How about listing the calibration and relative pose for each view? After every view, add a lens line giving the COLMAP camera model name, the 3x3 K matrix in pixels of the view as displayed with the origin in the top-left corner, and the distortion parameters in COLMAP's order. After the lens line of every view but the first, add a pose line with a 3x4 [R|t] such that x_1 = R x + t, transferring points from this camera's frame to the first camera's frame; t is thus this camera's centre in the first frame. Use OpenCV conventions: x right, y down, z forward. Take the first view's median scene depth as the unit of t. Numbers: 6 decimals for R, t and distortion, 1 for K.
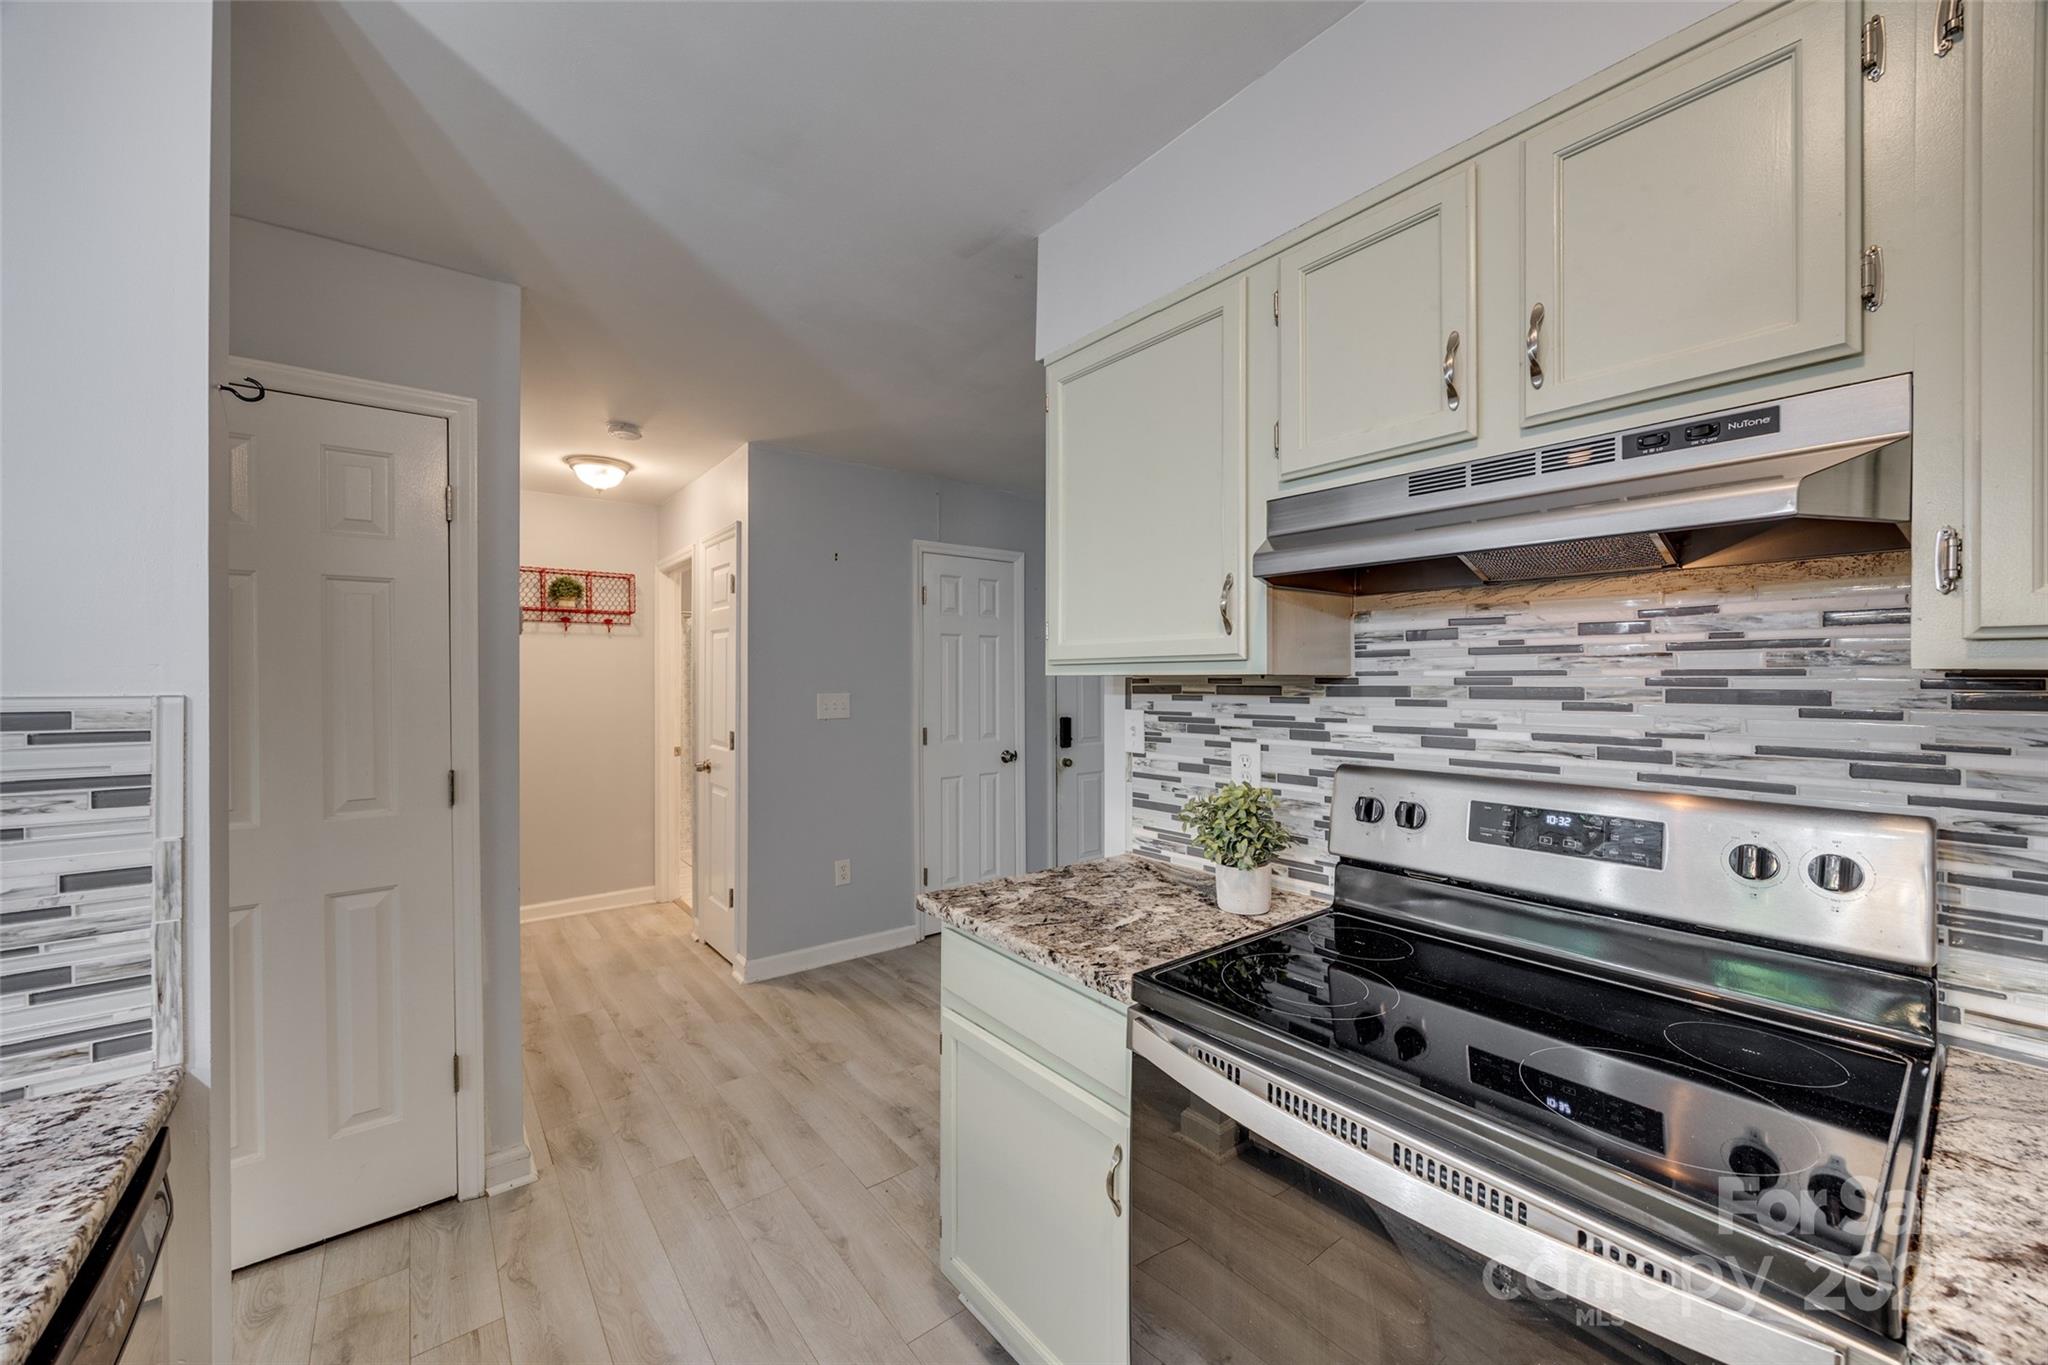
lens RADIAL K [[778.0, 0, 1020.6], [0, 778.0, 678.7], [0, 0, 1]] dist [-0.004551, 0.000862]
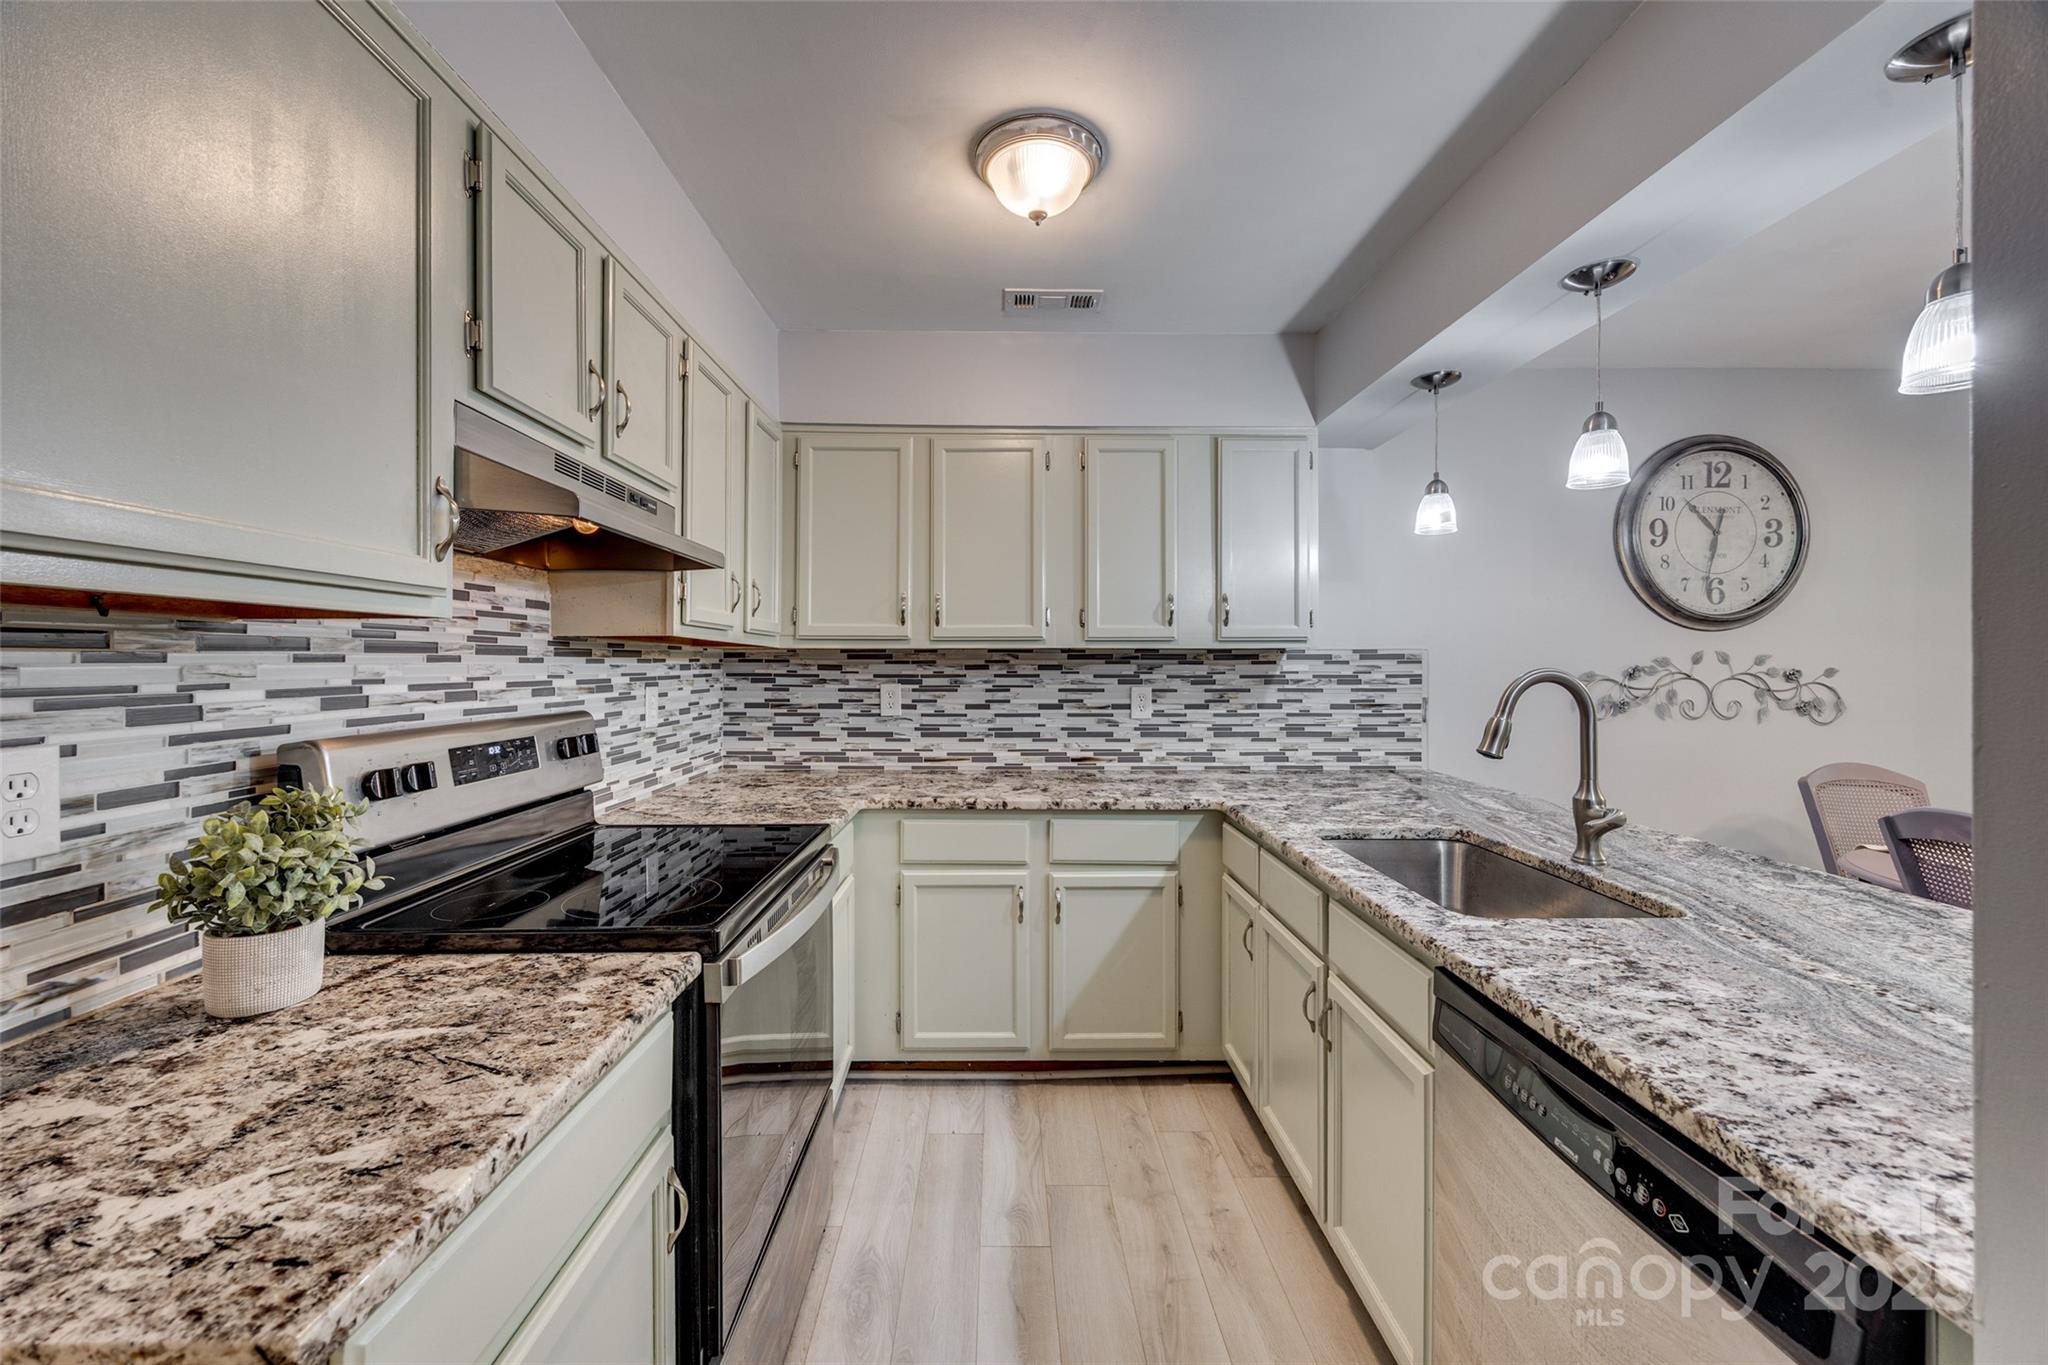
lens RADIAL K [[778.0, 0, 1003.3], [0, 778.0, 658.9], [0, 0, 1]] dist [-0.004551, 0.000862]
pose [[-0.789156, 0.006156, 0.614162, -0.604464], [0.003781, 0.999980, -0.005165, 0.041121], [-0.614181, -0.001754, -0.789163, 1.270156]]
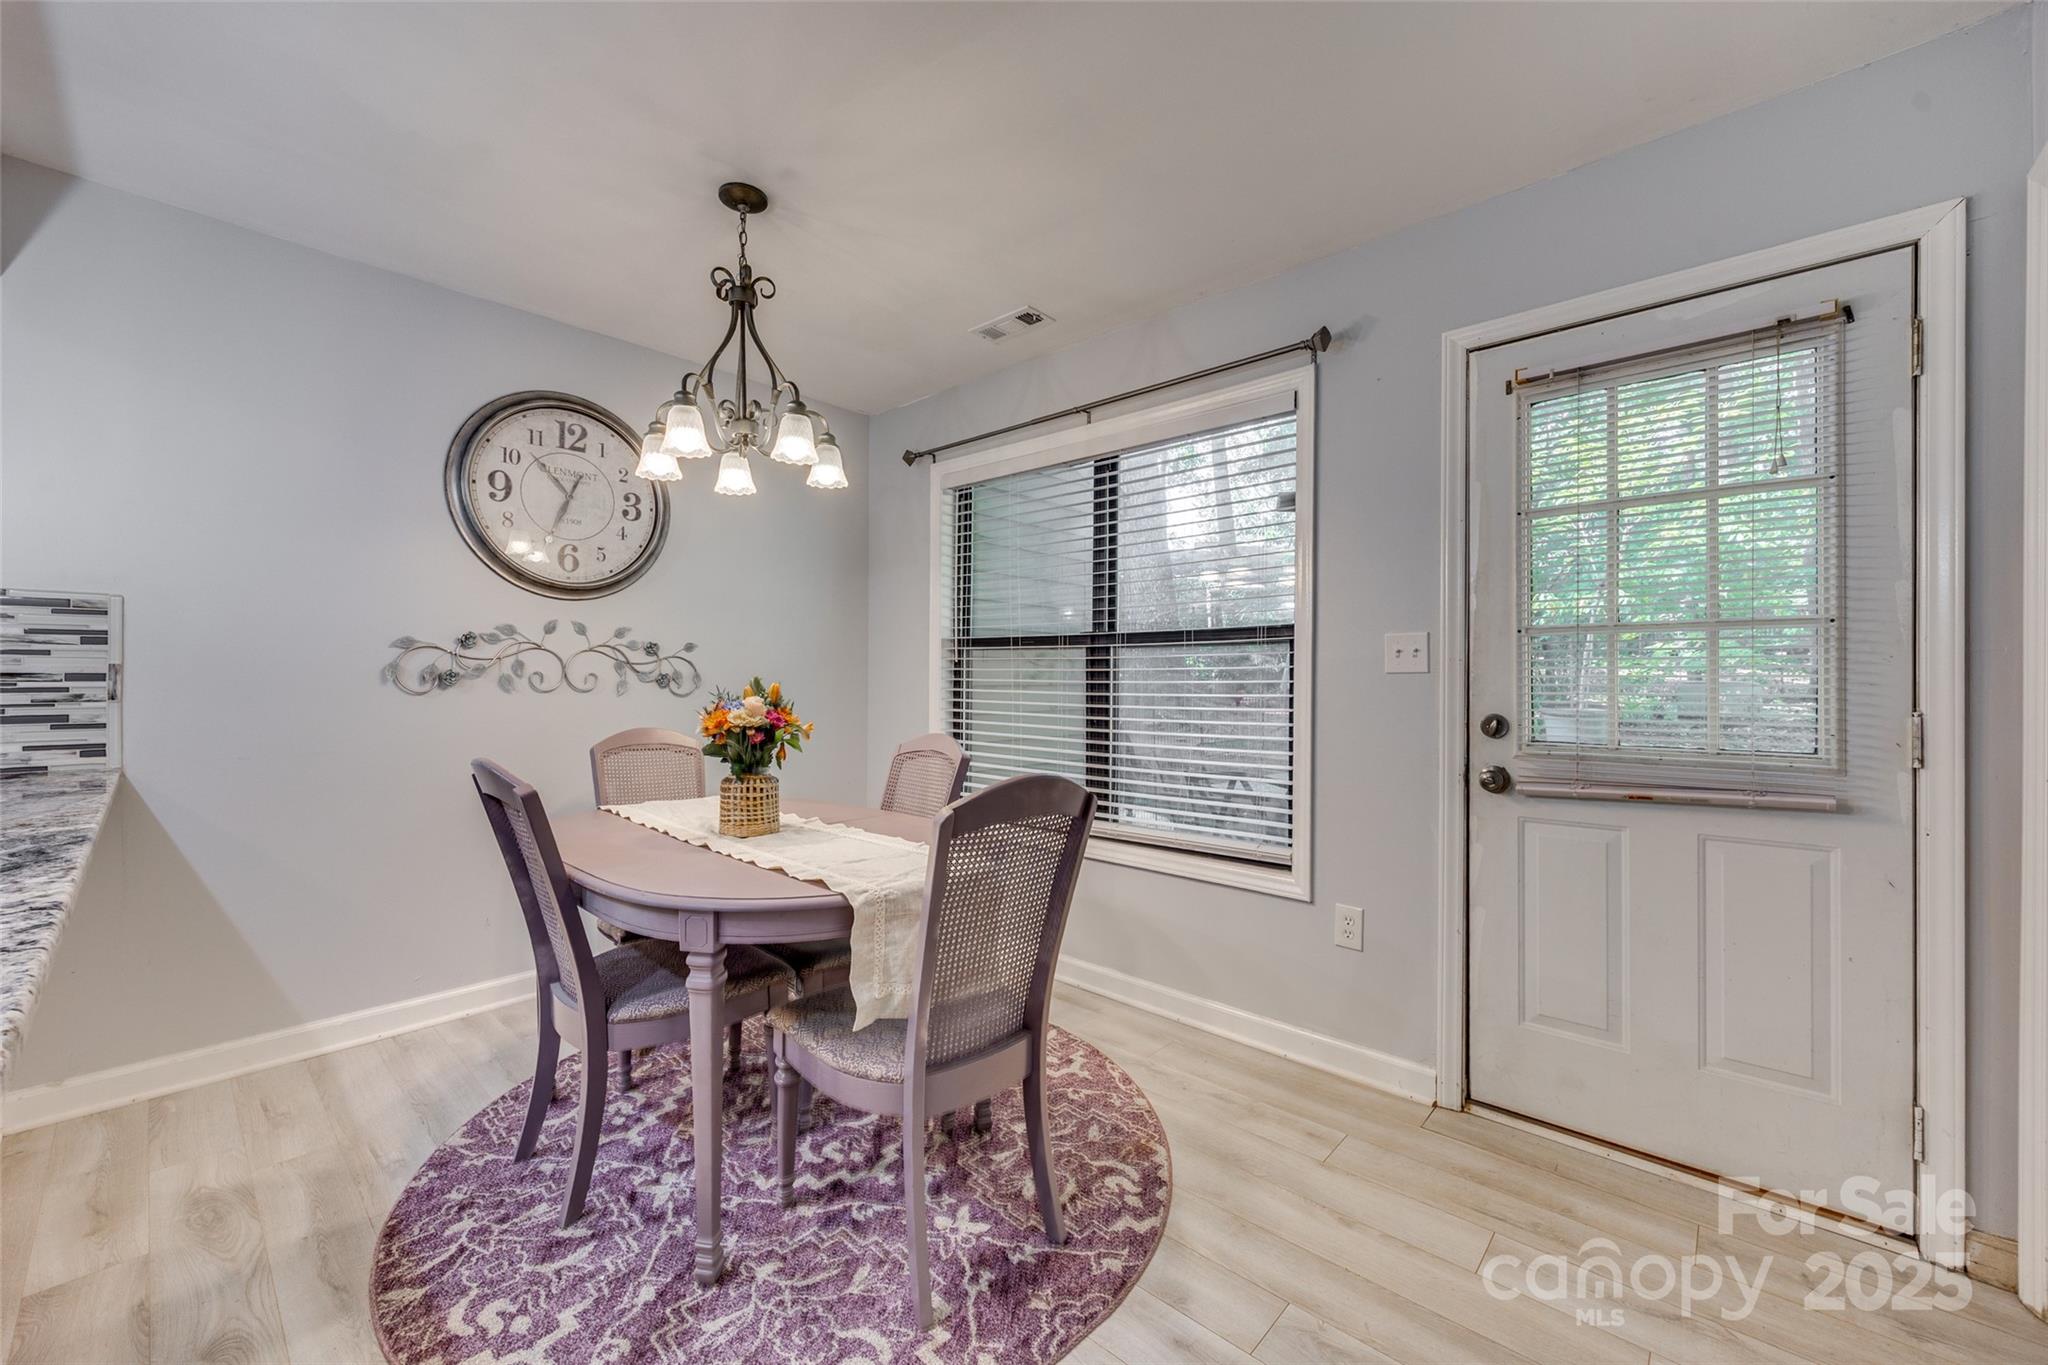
lens RADIAL K [[778.0, 0, 984.4], [0, 778.0, 669.7], [0, 0, 1]] dist [-0.004551, 0.000862]
pose [[-0.991718, -0.002678, -0.128407, -1.682135], [-0.001580, 0.999961, -0.008652, 0.163520], [0.128425, -0.008377, -0.991684, 0.541431]]
